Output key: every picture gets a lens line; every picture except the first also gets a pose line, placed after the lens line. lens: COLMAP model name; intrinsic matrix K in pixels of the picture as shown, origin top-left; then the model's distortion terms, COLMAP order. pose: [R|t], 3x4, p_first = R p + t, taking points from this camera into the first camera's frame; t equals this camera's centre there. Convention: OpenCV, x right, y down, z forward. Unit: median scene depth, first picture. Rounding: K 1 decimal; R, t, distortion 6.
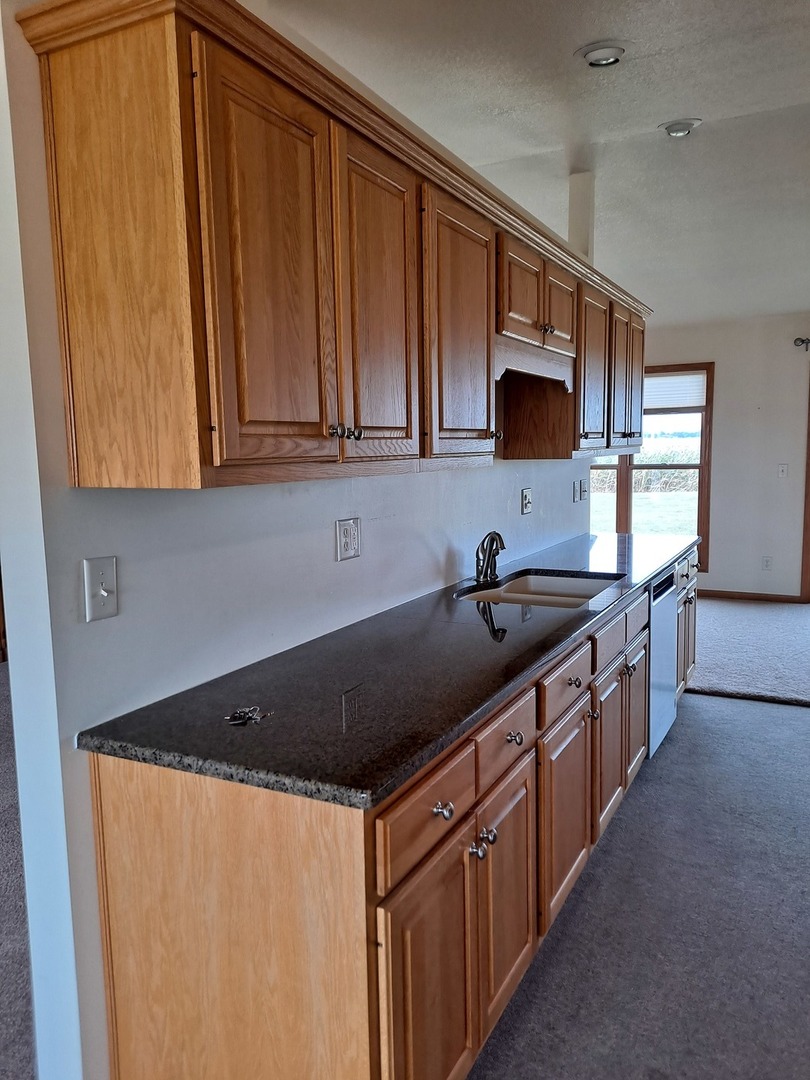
lens RADIAL K [[789.3, 0, 405.0], [0, 789.3, 540.0], [0, 0, 1]] dist [0.058719, -0.063966]
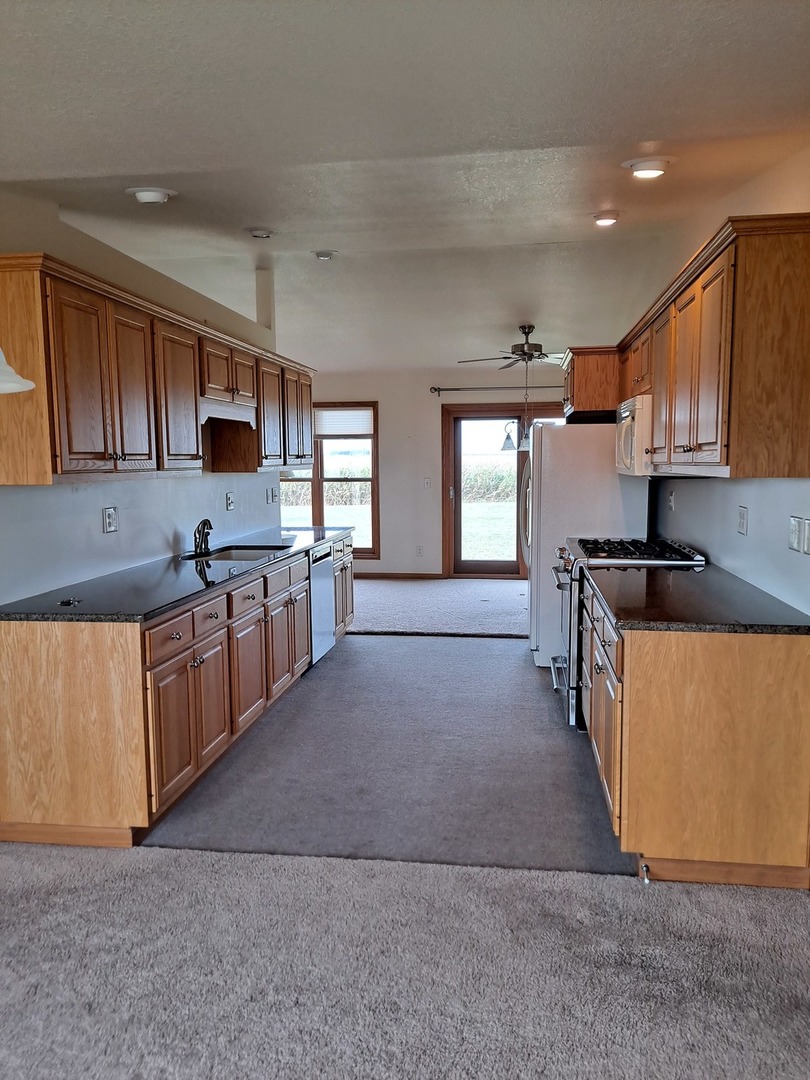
lens RADIAL K [[789.3, 0, 405.0], [0, 789.3, 540.0], [0, 0, 1]] dist [0.058719, -0.063966]
pose [[0.942236, -0.026251, 0.333920, -0.047112], [0.032553, 0.999382, -0.013289, 0.079450], [-0.333364, 0.023392, 0.942508, -0.733314]]
